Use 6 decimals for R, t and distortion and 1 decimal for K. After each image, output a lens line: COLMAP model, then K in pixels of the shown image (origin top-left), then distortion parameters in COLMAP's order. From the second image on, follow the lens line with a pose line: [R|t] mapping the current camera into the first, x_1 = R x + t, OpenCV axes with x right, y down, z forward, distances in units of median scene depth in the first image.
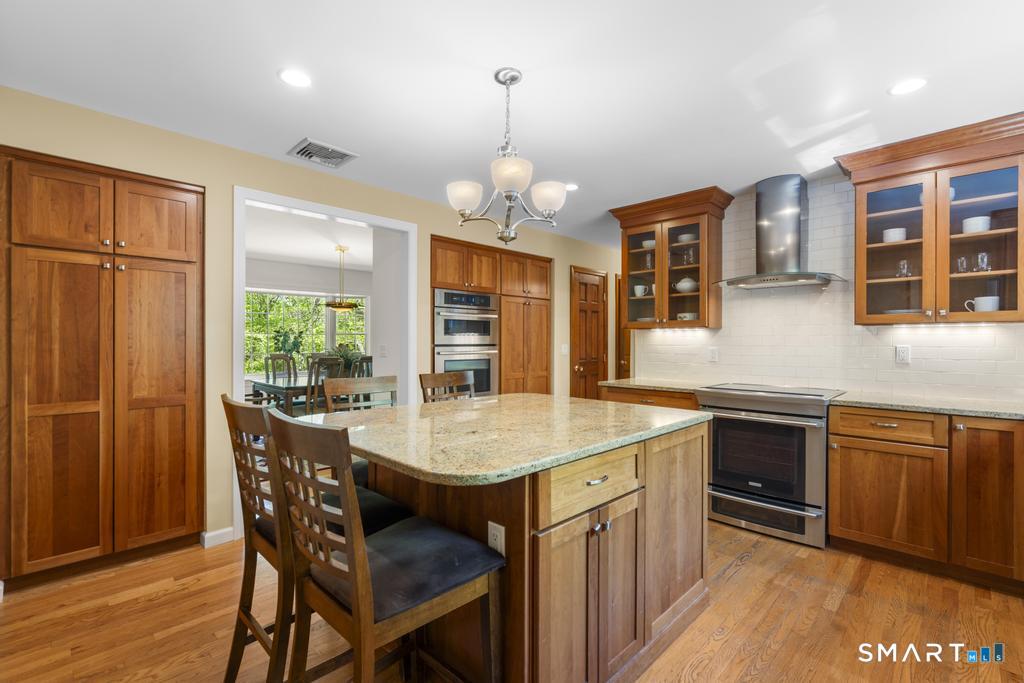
lens RADIAL K [[455.0, 0, 509.3], [0, 455.0, 342.0], [0, 0, 1]] dist [-0.004000, 0.000252]
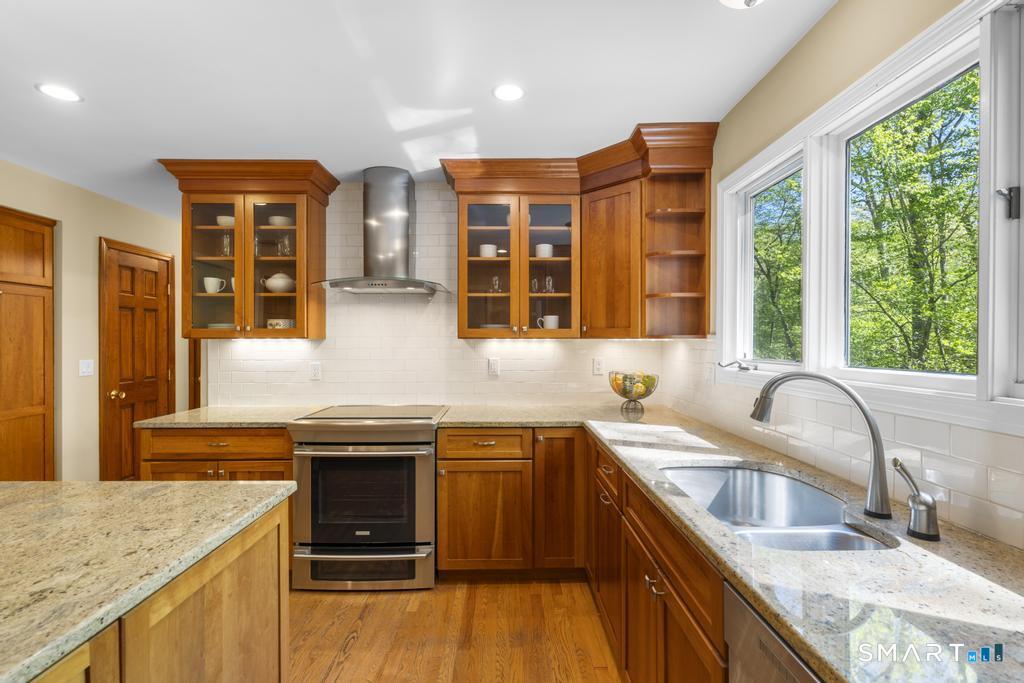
lens RADIAL K [[484.9, 0, 516.3], [0, 484.9, 341.5], [0, 0, 1]] dist [0.000034, 0.001858]
pose [[0.700951, 0.000057, 0.713209, 0.113211], [0.005143, 0.999974, -0.005135, -0.025868], [-0.713191, 0.007267, 0.700932, 0.189436]]
